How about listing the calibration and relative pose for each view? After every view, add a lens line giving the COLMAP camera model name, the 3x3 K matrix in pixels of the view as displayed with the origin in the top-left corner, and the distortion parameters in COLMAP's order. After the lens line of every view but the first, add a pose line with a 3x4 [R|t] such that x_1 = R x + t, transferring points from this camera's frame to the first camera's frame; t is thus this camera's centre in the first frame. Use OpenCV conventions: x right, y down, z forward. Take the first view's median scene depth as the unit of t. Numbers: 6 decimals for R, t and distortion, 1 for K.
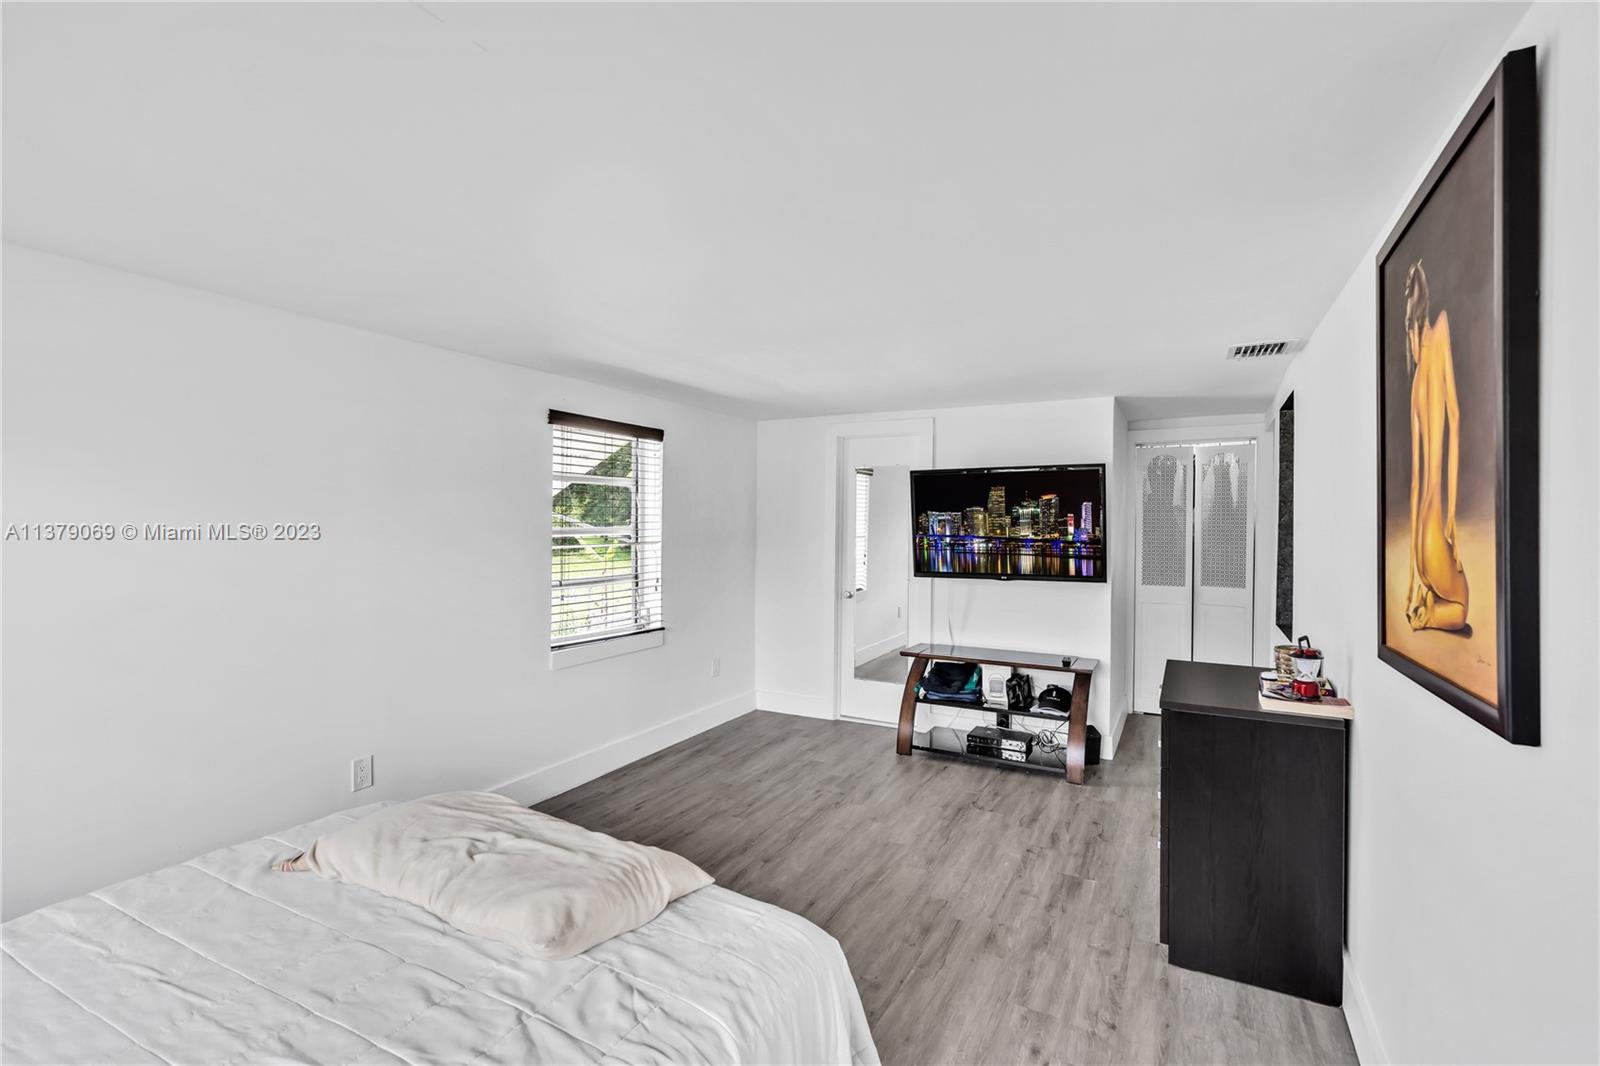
lens RADIAL K [[748.6, 0, 800.9], [0, 748.6, 528.3], [0, 0, 1]] dist [0.003214, 0.001220]
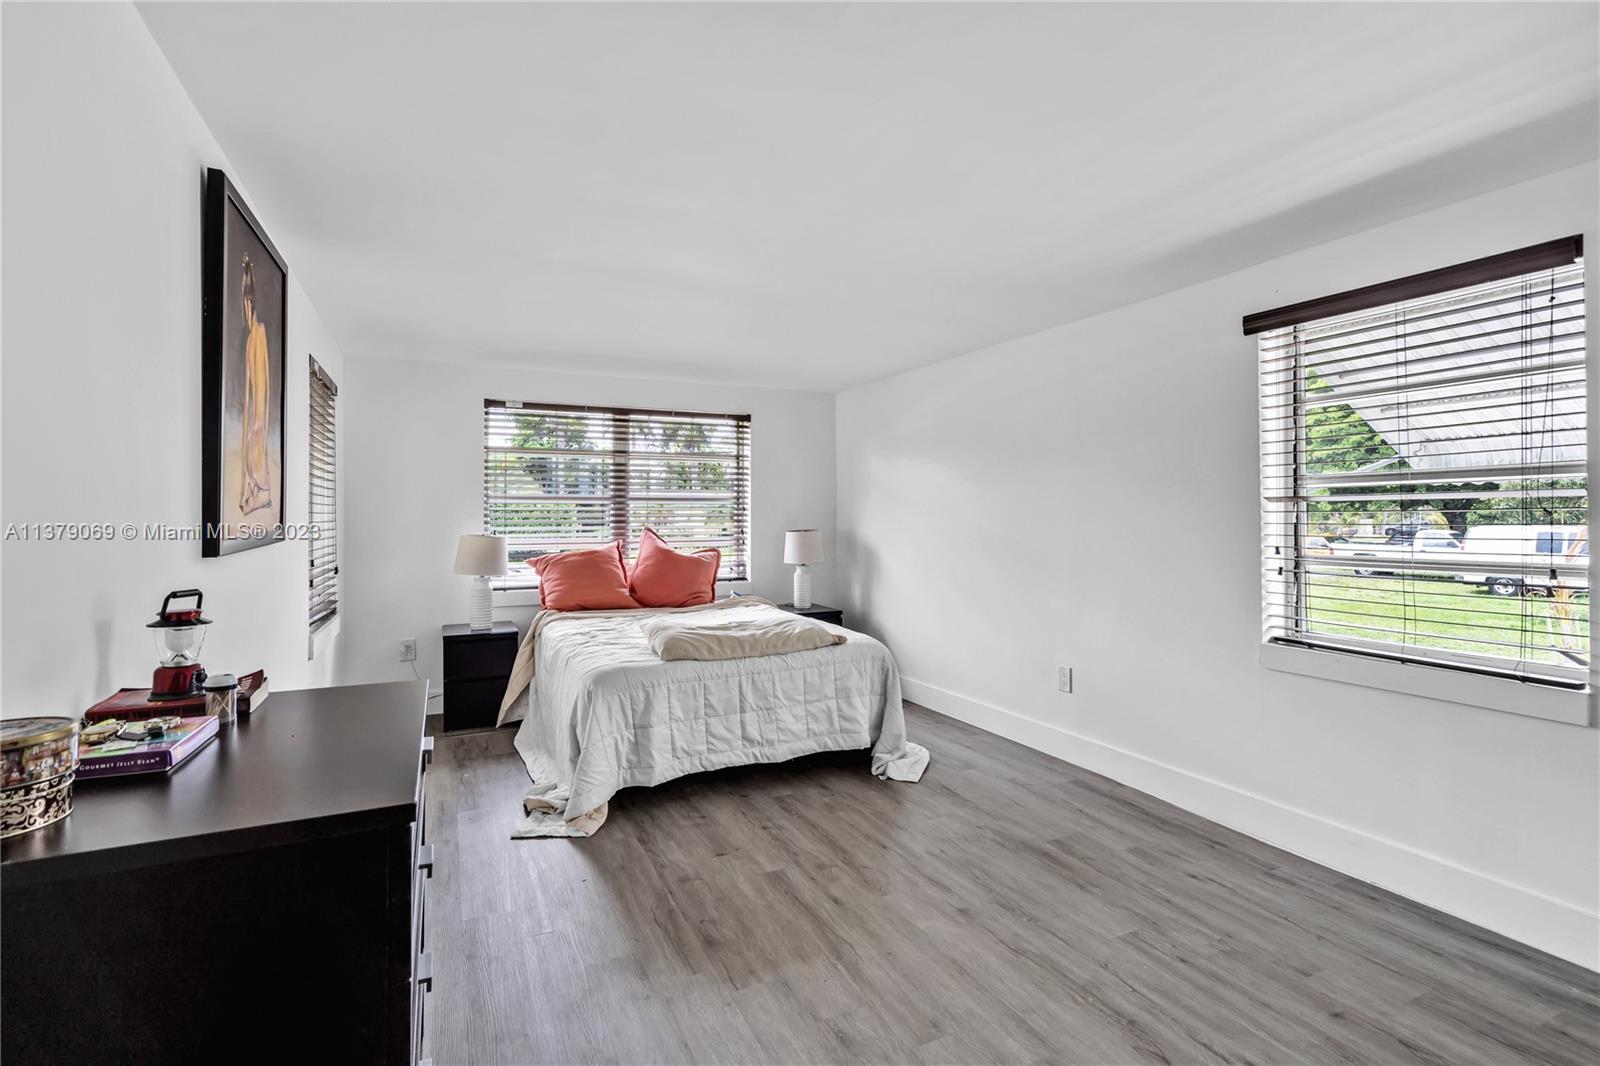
lens RADIAL K [[748.6, 0, 801.3], [0, 748.6, 518.2], [0, 0, 1]] dist [0.003214, 0.001220]
pose [[-0.600263, -0.011042, -0.799727, 0.609205], [-0.014840, 0.999886, -0.002667, 0.059843], [0.799665, 0.010267, -0.600358, 1.244475]]
